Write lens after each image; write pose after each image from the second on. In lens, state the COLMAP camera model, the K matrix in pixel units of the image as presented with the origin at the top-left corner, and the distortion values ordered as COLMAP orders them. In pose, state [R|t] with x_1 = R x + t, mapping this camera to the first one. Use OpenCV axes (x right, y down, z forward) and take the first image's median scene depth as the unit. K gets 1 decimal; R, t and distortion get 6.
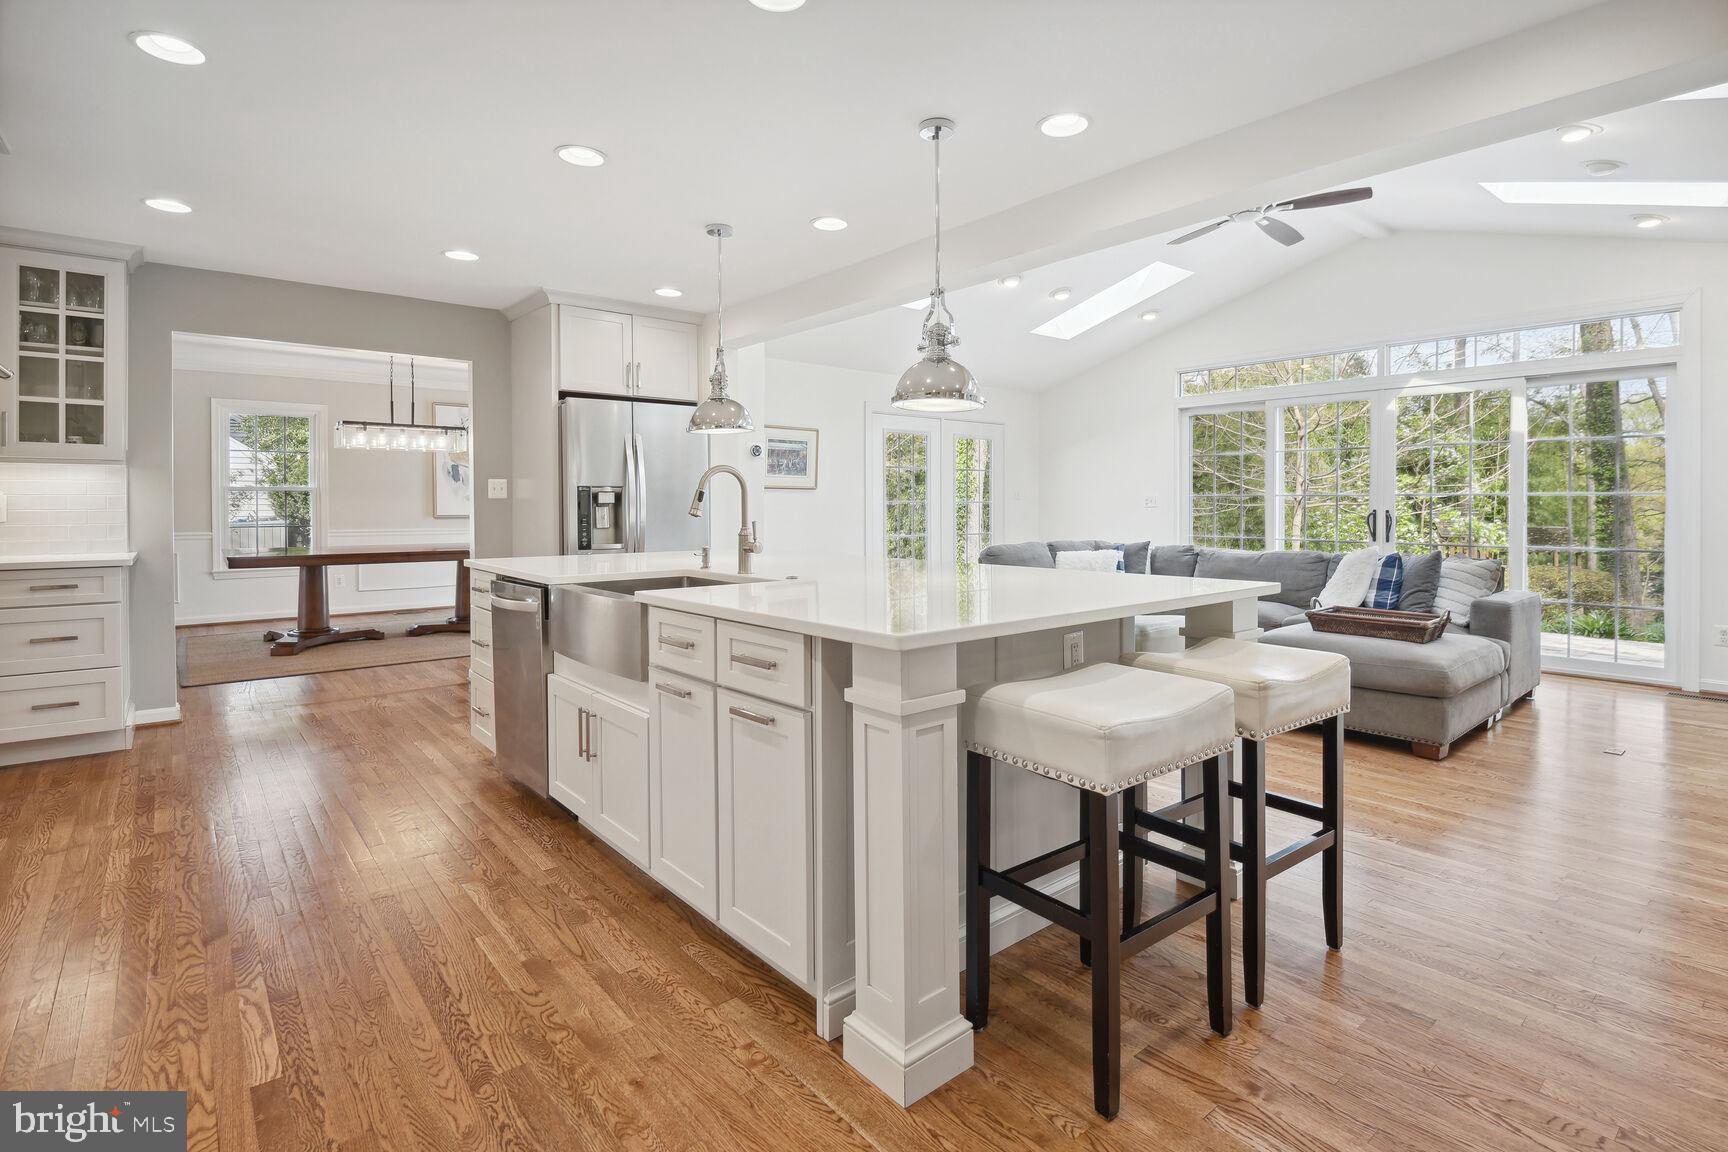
lens RADIAL K [[828.8, 0, 870.2], [0, 828.8, 524.2], [0, 0, 1]] dist [-0.000989, -0.011855]
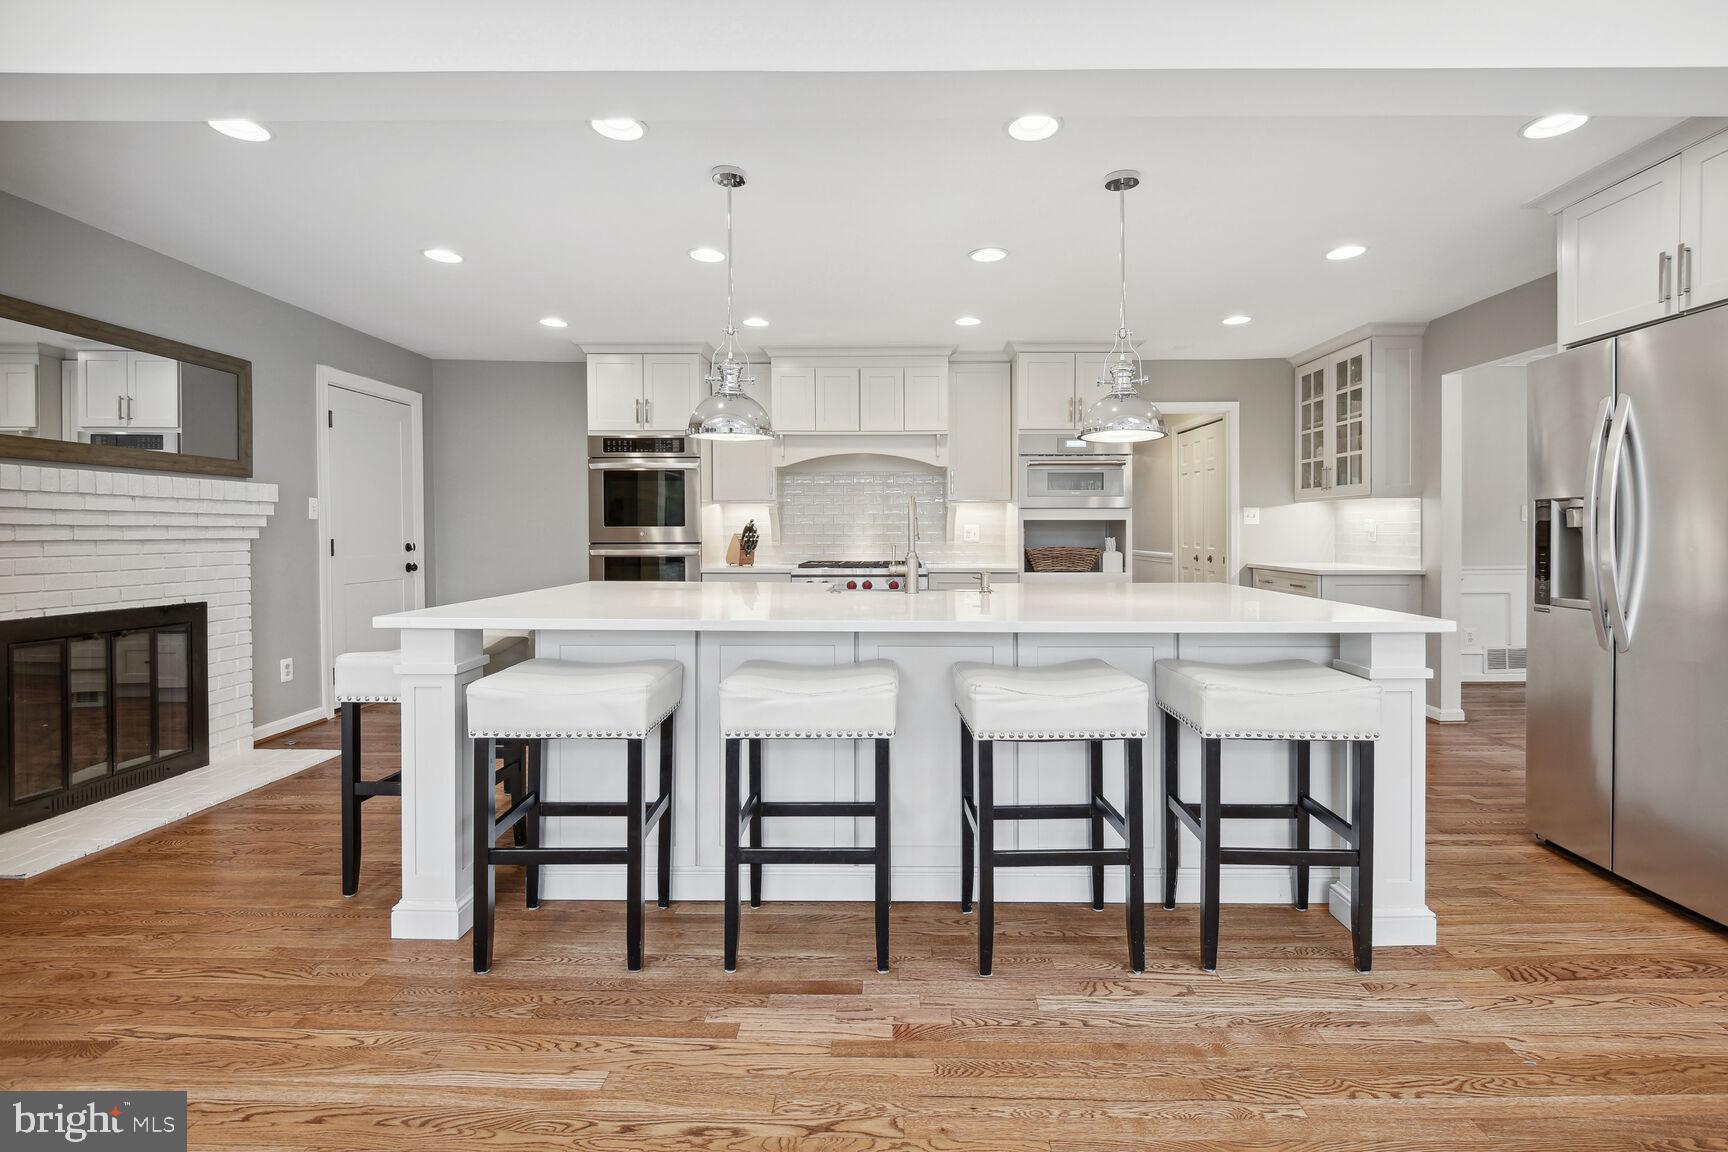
lens RADIAL K [[786.0, 0, 890.9], [0, 786.0, 523.8], [0, 0, 1]] dist [0.004011, -0.009920]
pose [[-0.640131, -0.006204, -0.768241, 0.431278], [-0.019048, 0.999788, 0.007798, -0.024854], [0.768030, 0.019625, -0.640114, 1.052592]]
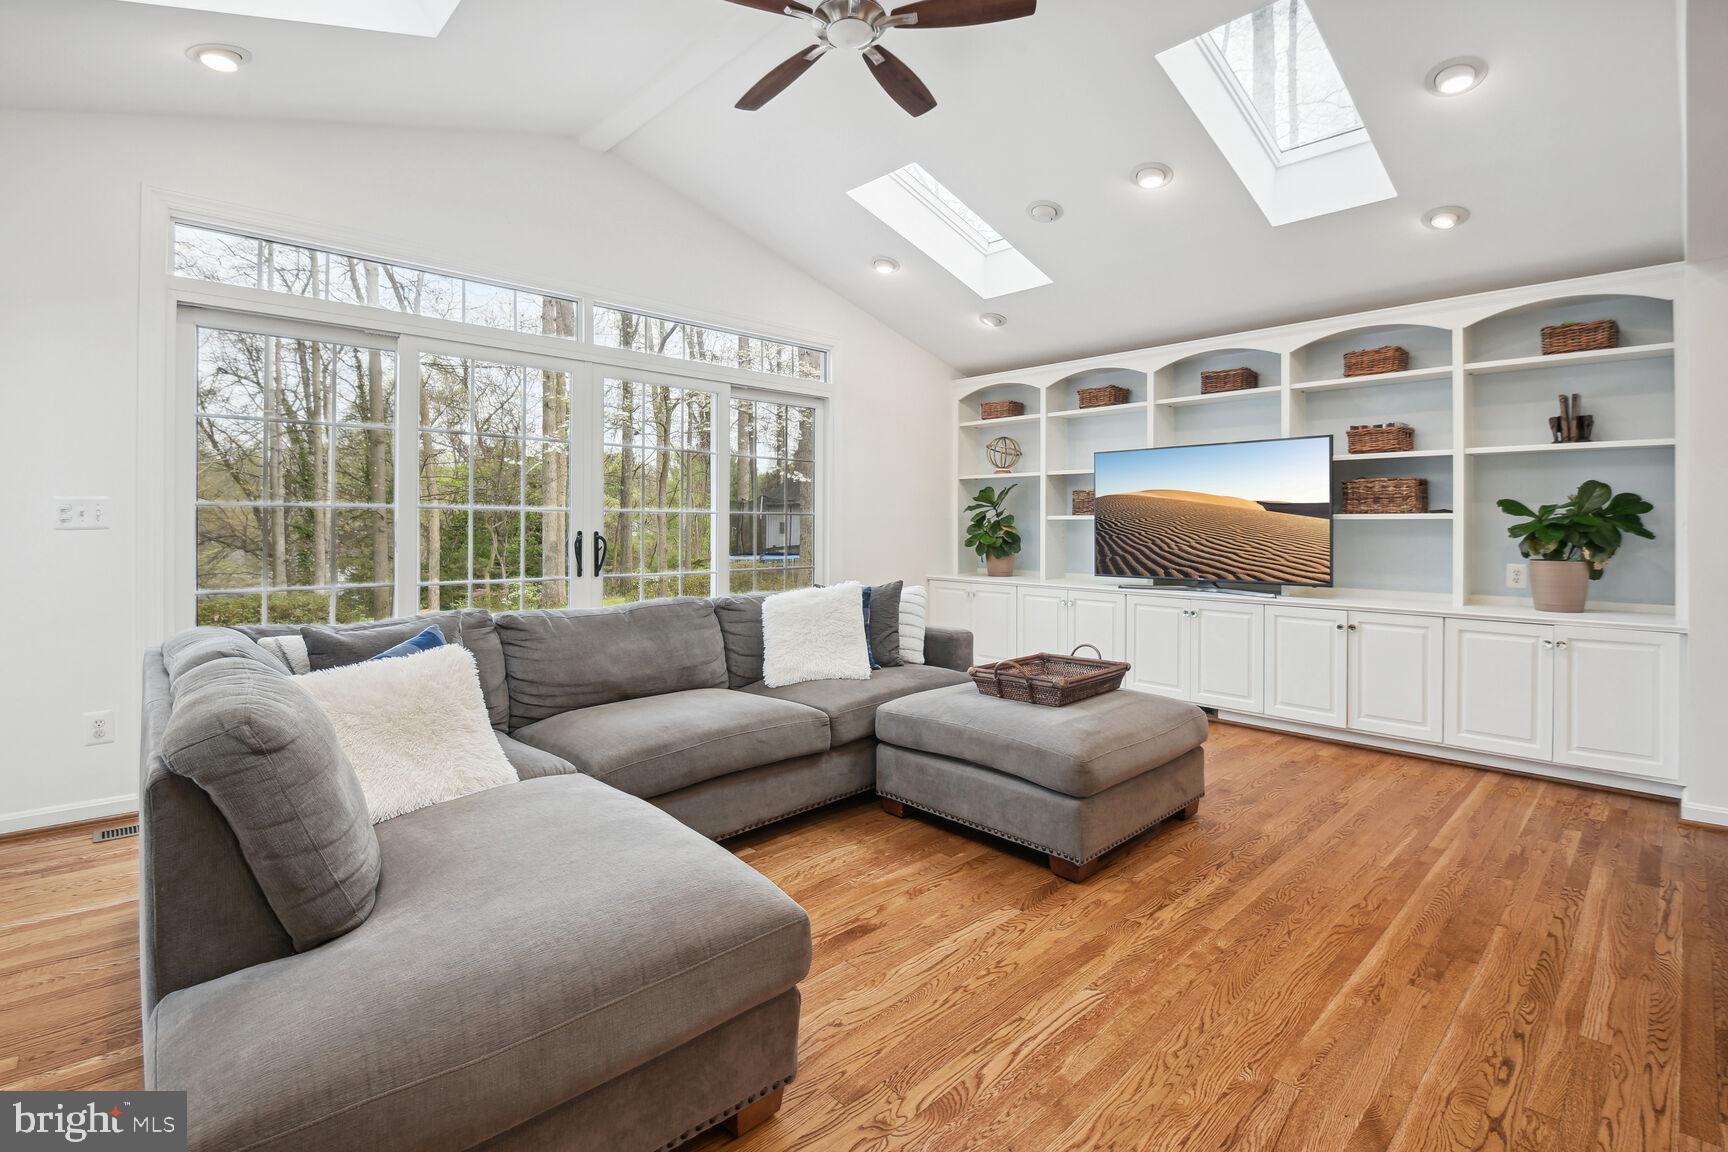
lens RADIAL K [[786.0, 0, 871.1], [0, 786.0, 525.5], [0, 0, 1]] dist [0.004011, -0.009920]
pose [[-0.074989, -0.000271, 0.997184, -0.106262], [0.020736, 0.999783, 0.001831, -0.026148], [-0.996969, 0.020815, -0.074967, 1.105159]]
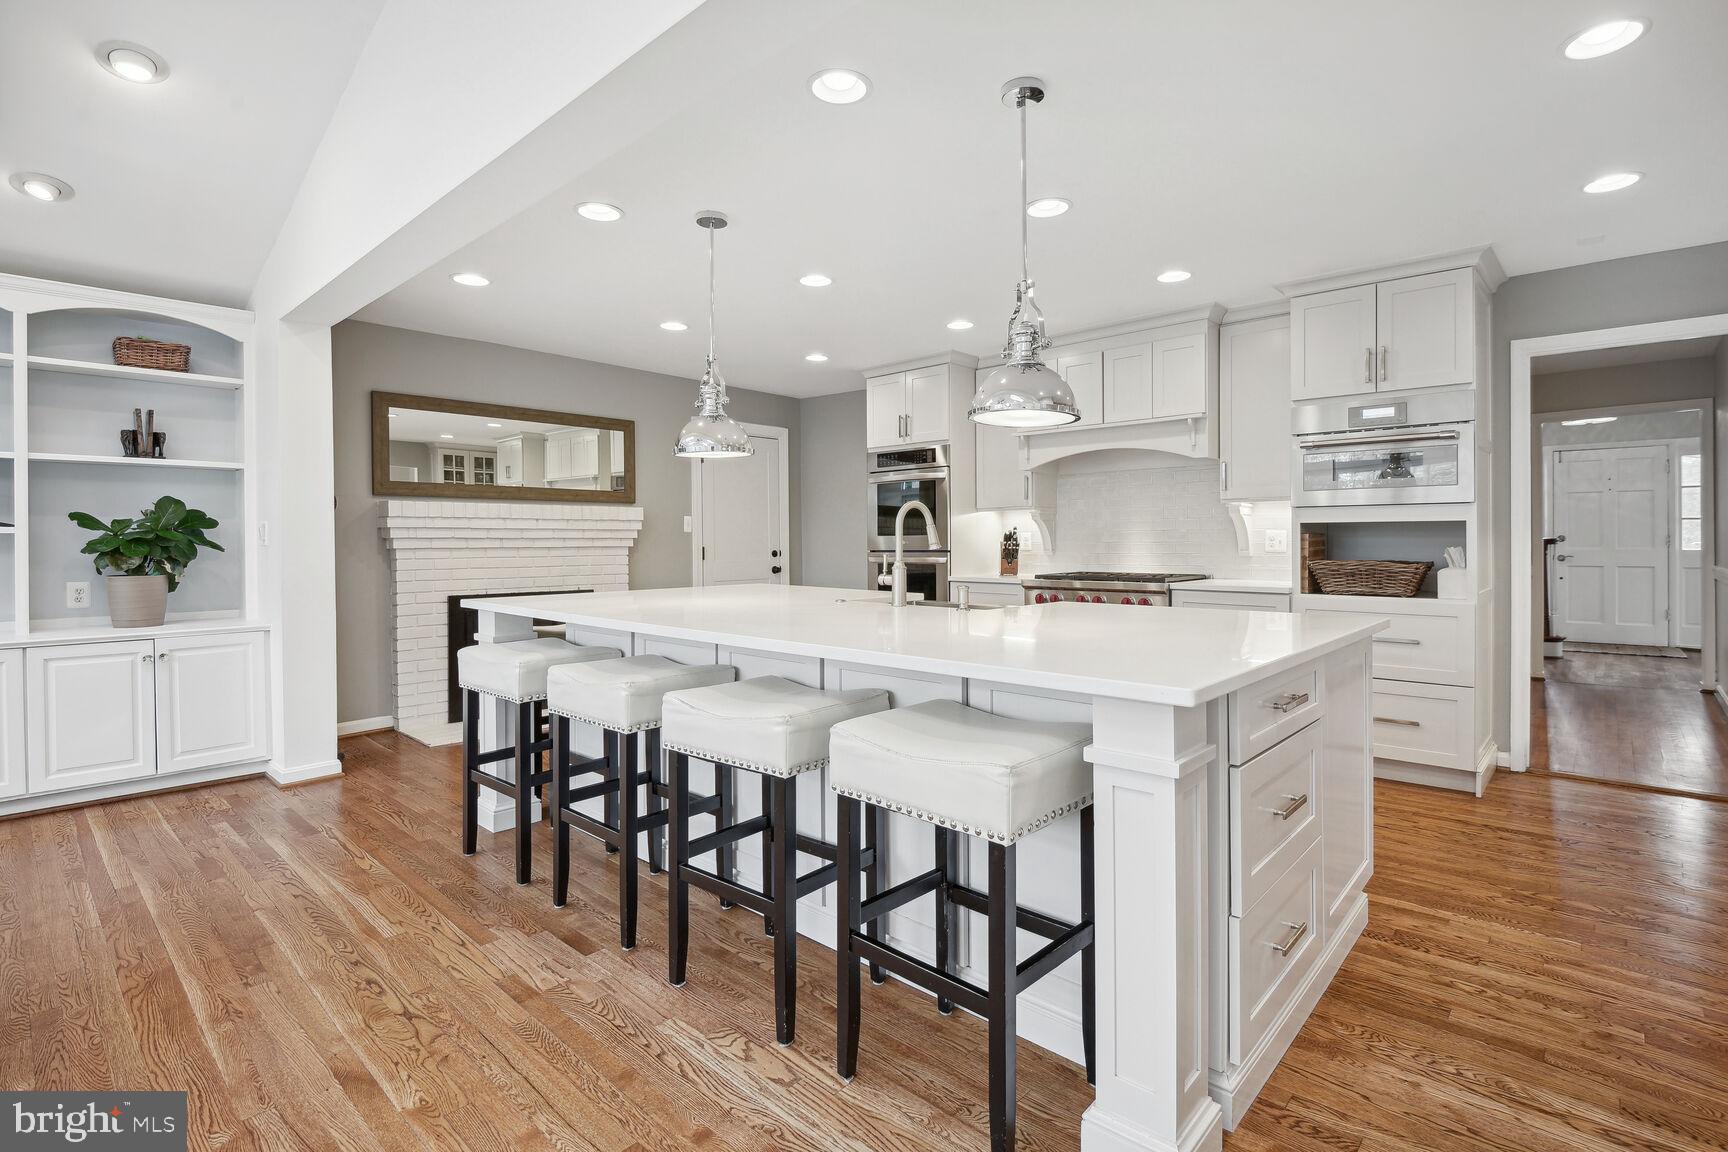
lens RADIAL K [[818.4, 0, 890.1], [0, 818.4, 548.9], [0, 0, 1]] dist [0.000588, -0.013407]
pose [[-0.988333, 0.006900, -0.152155, 0.010171], [0.001462, 0.999357, 0.035822, -0.029630], [0.152304, 0.035182, -0.987707, 1.277092]]
